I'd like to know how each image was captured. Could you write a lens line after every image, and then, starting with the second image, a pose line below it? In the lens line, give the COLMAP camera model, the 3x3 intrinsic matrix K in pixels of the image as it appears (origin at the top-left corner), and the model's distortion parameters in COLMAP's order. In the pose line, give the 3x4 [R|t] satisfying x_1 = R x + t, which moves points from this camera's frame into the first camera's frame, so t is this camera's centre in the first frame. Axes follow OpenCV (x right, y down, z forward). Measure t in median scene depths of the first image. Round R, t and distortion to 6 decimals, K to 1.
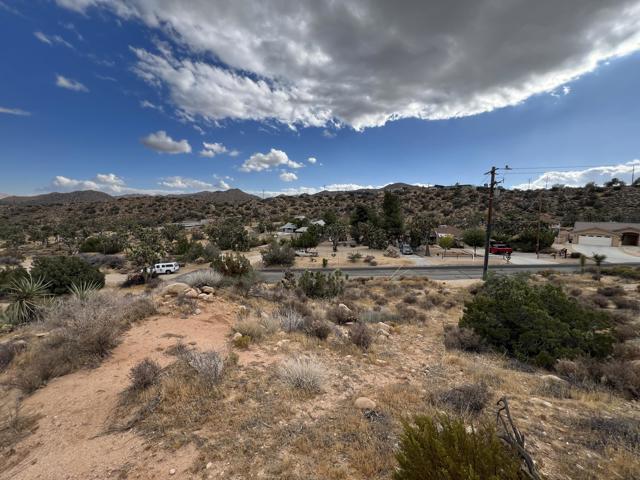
lens RADIAL K [[255.0, 0, 318.4], [0, 255.0, 237.2], [0, 0, 1]] dist [-0.003344, 0.000498]
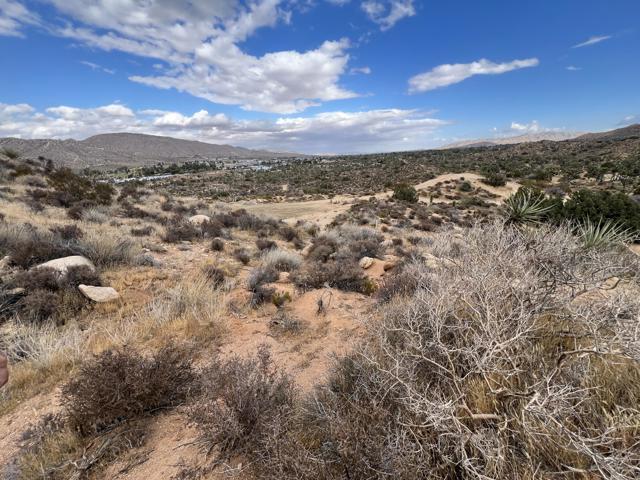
lens RADIAL K [[255.0, 0, 317.5], [0, 255.0, 236.2], [0, 0, 1]] dist [-0.003344, 0.000498]
pose [[-0.083659, 0.289850, -0.953409, -0.074631], [-0.062245, 0.953374, 0.295302, 0.019736], [0.994549, 0.084049, -0.061717, 0.093728]]
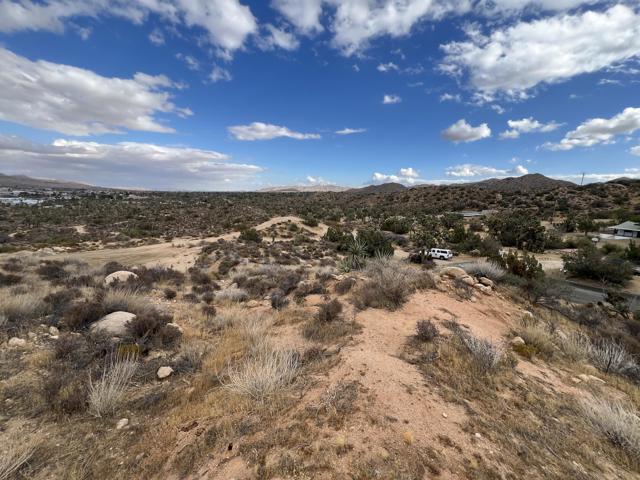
lens RADIAL K [[255.0, 0, 318.0], [0, 255.0, 235.7], [0, 0, 1]] dist [-0.003344, 0.000498]
pose [[0.538591, 0.134312, -0.831793, -0.001238], [-0.105051, 0.990214, 0.091872, 0.002802], [0.835993, 0.037900, 0.547430, -0.008460]]
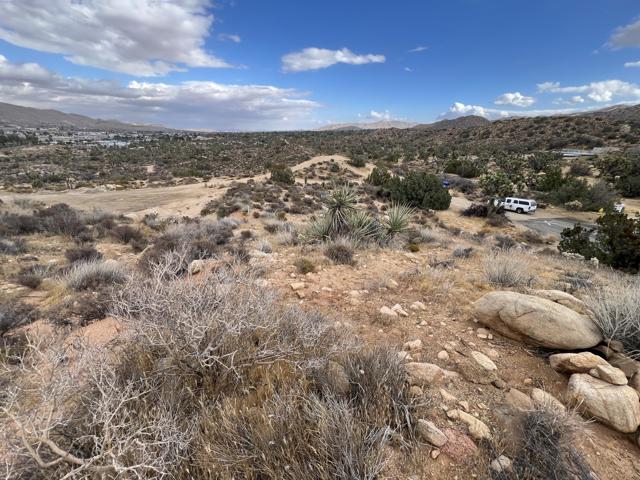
lens RADIAL K [[255.0, 0, 317.7], [0, 255.0, 238.1], [0, 0, 1]] dist [-0.003344, 0.000498]
pose [[0.339063, 0.350611, -0.872988, -0.077875], [-0.098141, 0.936076, 0.337831, 0.010462], [0.935631, -0.028870, 0.351798, 0.125988]]
